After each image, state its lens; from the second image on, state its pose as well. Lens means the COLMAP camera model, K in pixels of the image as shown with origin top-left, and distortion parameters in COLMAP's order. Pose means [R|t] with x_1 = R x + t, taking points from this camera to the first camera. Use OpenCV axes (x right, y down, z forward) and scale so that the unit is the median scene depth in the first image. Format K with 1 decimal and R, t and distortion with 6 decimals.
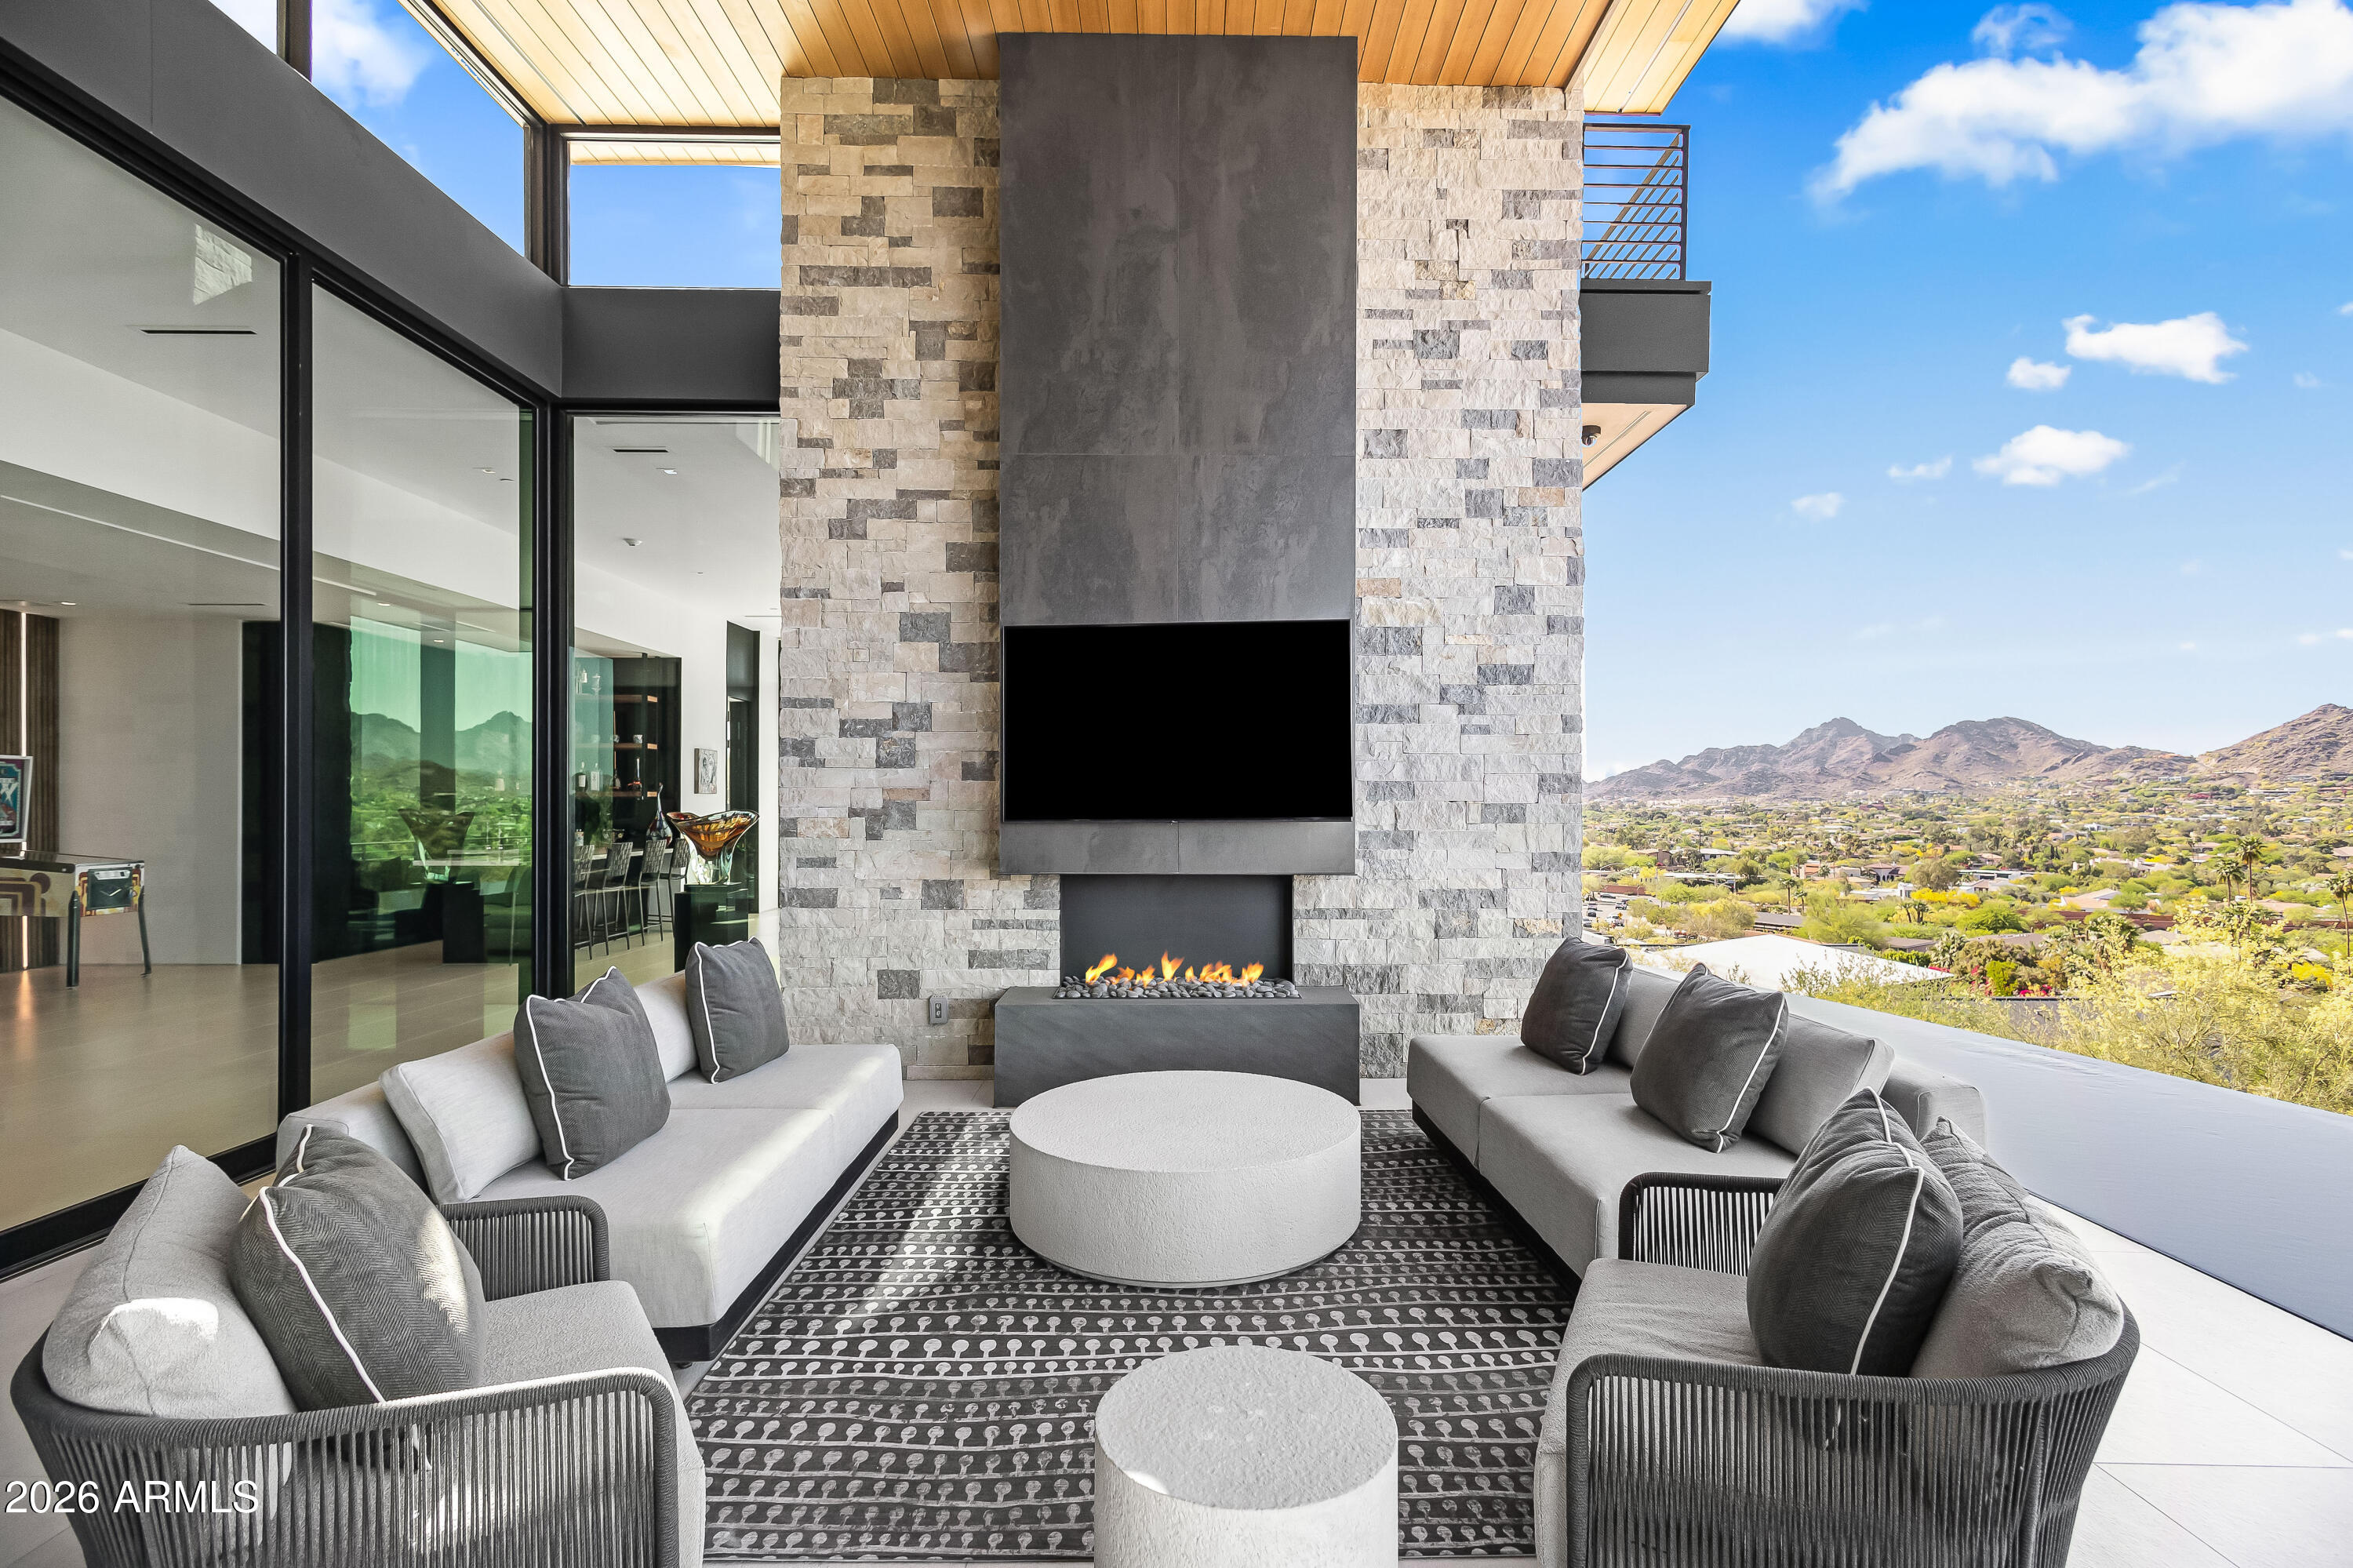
lens RADIAL K [[1134.3, 0, 1179.0], [0, 1134.3, 795.8], [0, 0, 1]] dist [0.013562, -0.001853]
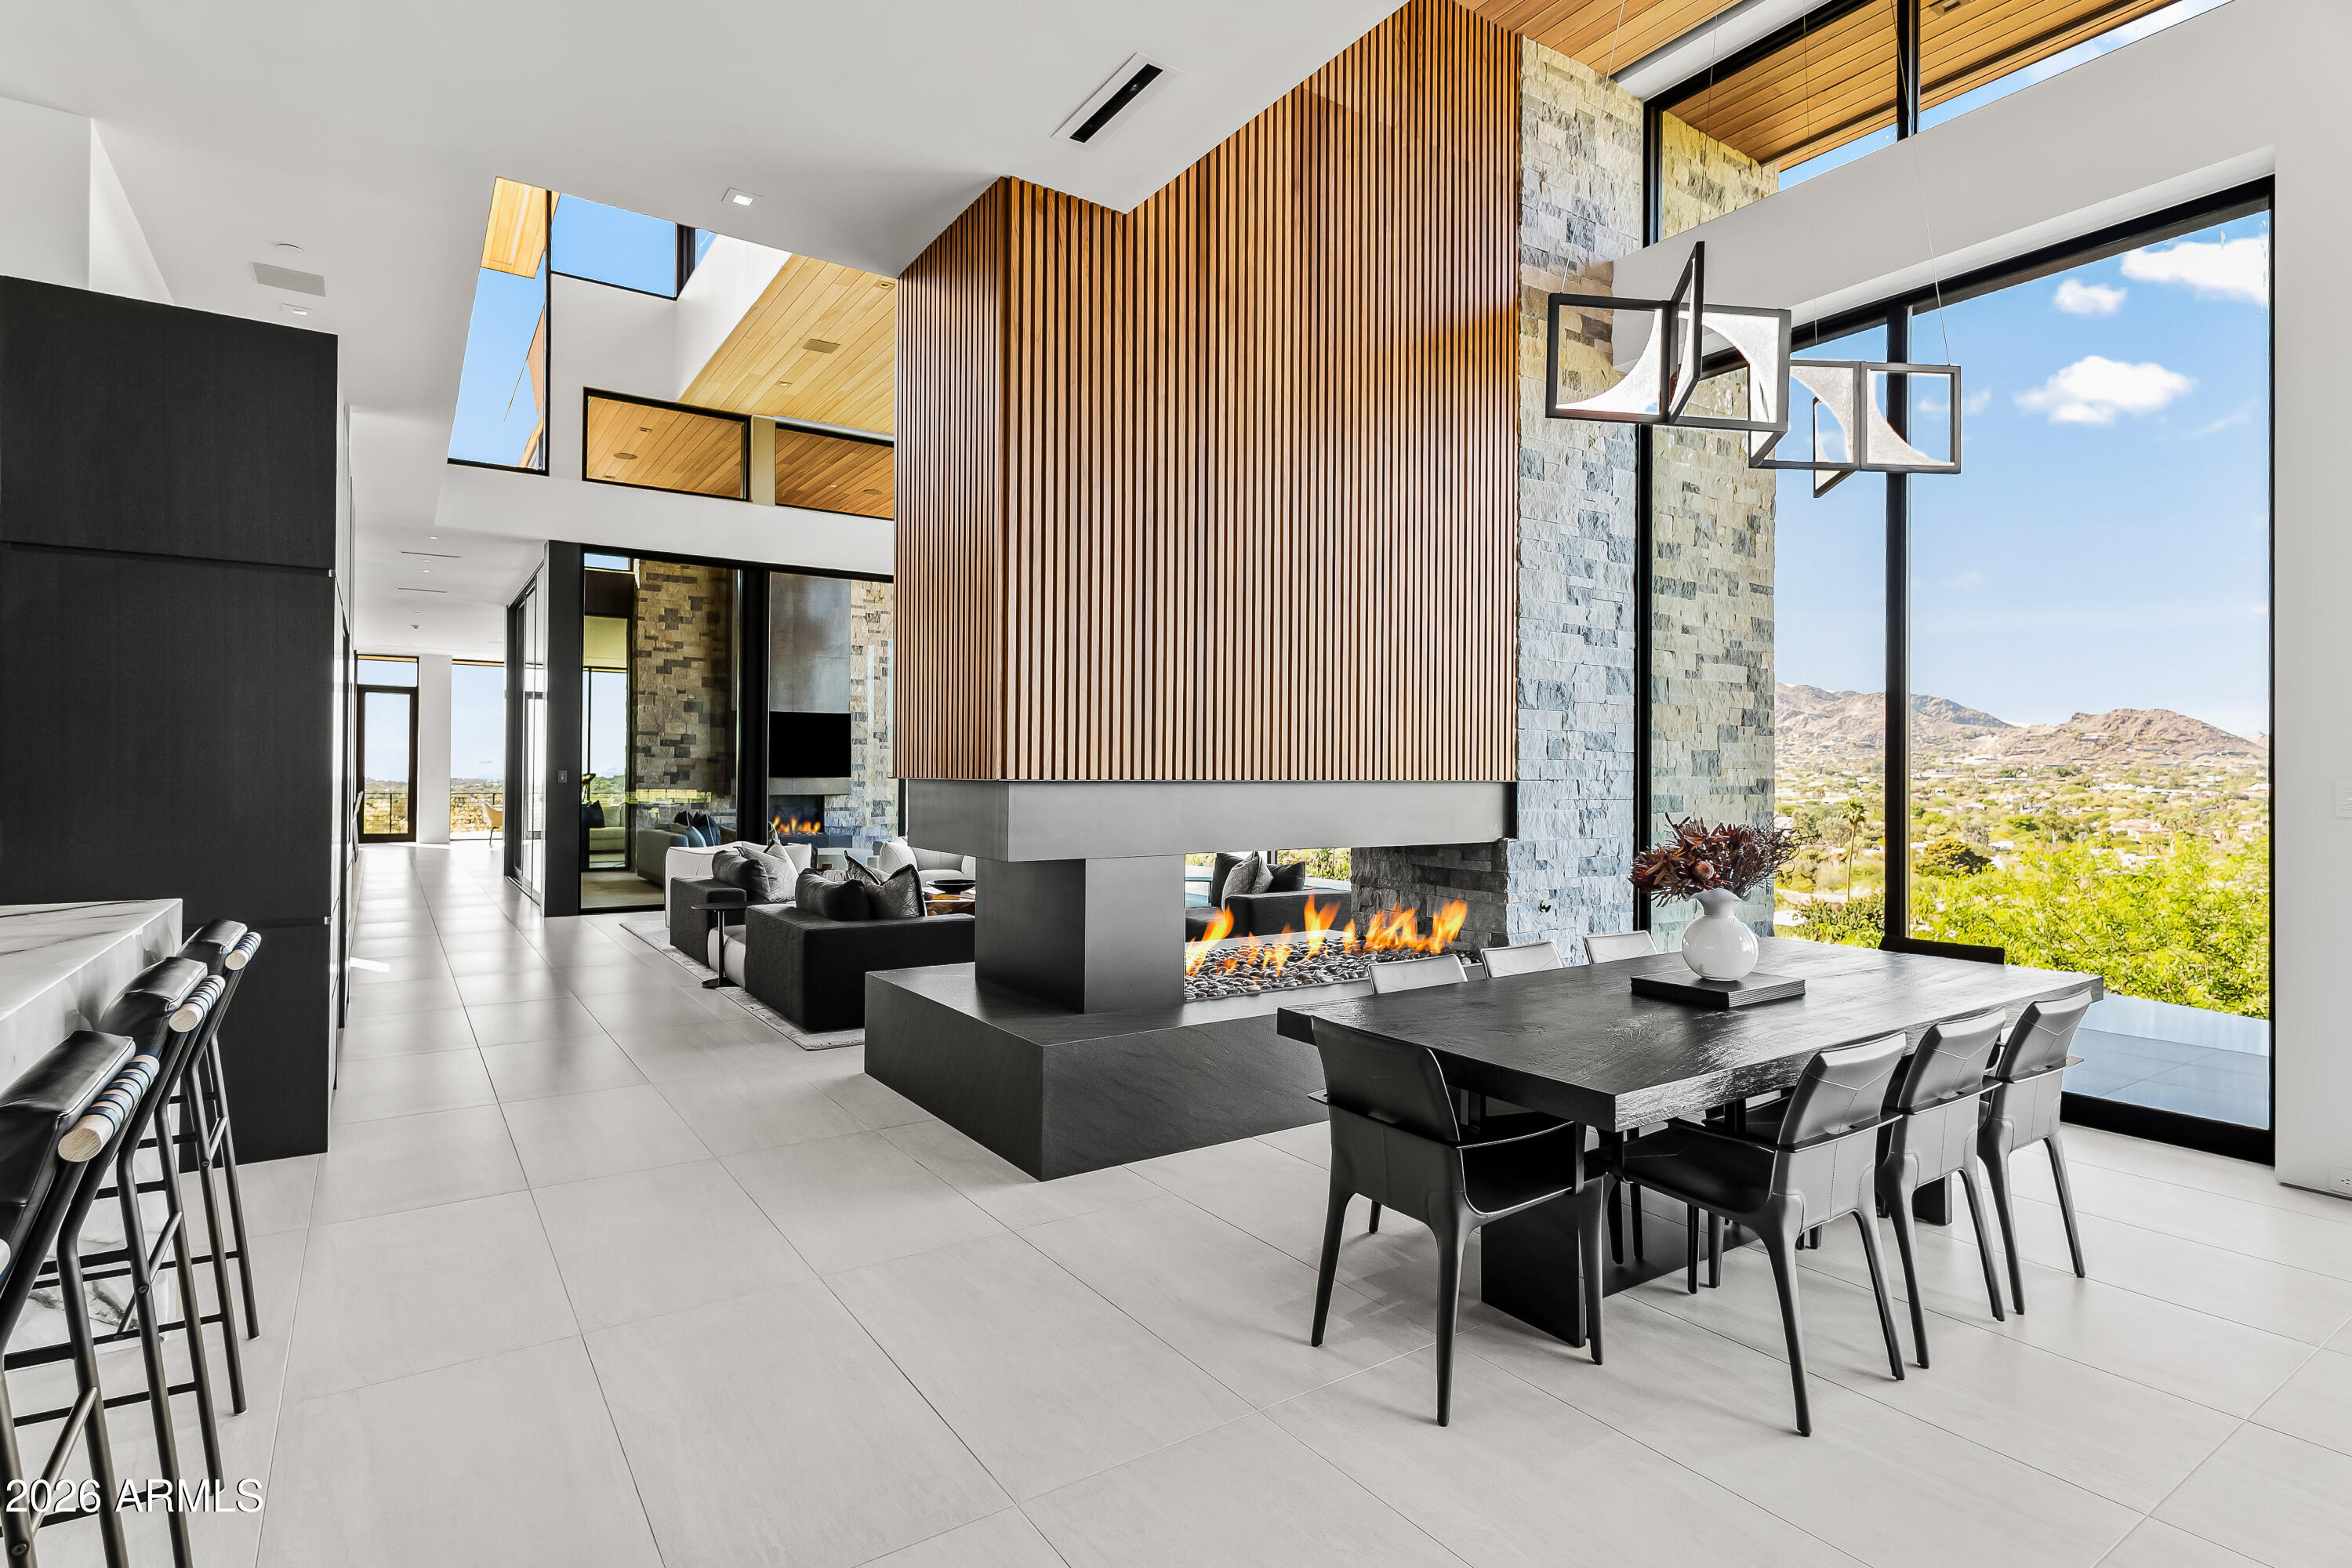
lens RADIAL K [[1213.0, 0, 1192.4], [0, 1213.0, 776.9], [0, 0, 1]] dist [0.006294, 0.000351]
pose [[0.820400, 0.002045, 0.571786, -0.912000], [-0.007440, 0.999947, 0.007098, -0.008115], [-0.571742, -0.010077, 0.820372, -2.109278]]
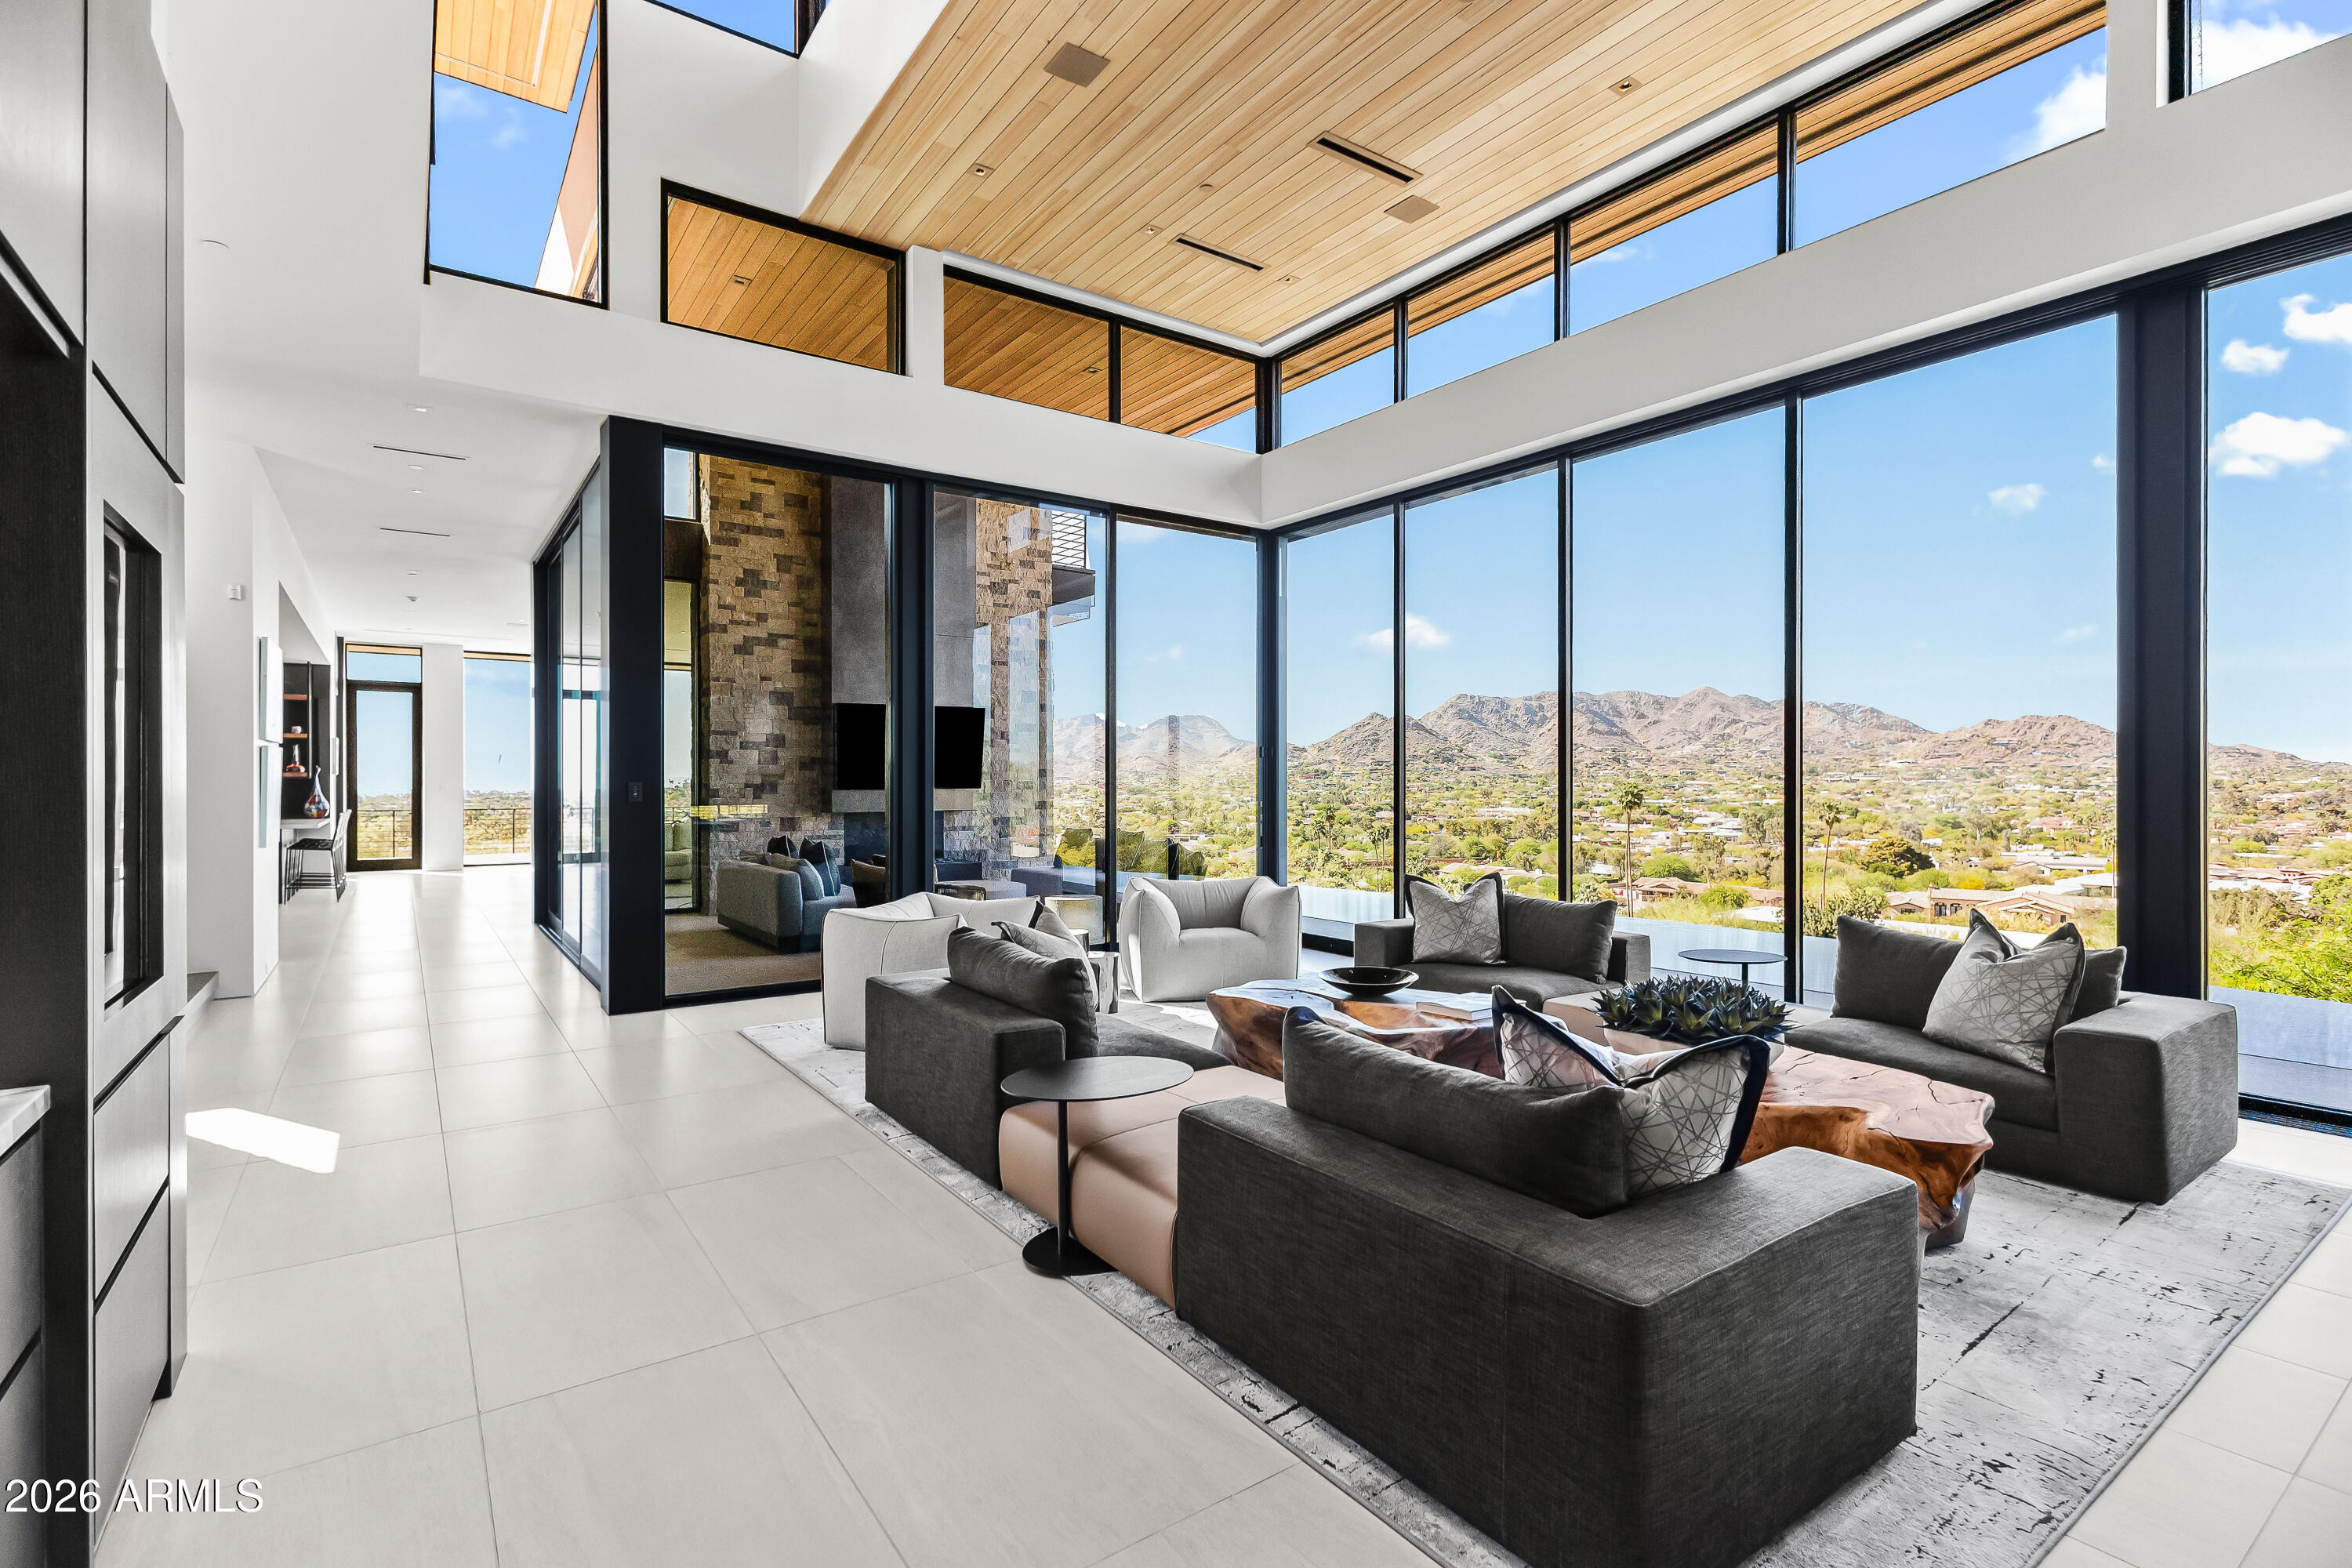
lens RADIAL K [[1133.8, 0, 1204.1], [0, 1133.8, 793.0], [0, 0, 1]] dist [0.013562, -0.001853]
pose [[0.805246, -0.008490, 0.592880, -0.845236], [-0.000235, 0.999893, 0.014638, -0.002444], [-0.592941, -0.011926, 0.805158, -1.179595]]
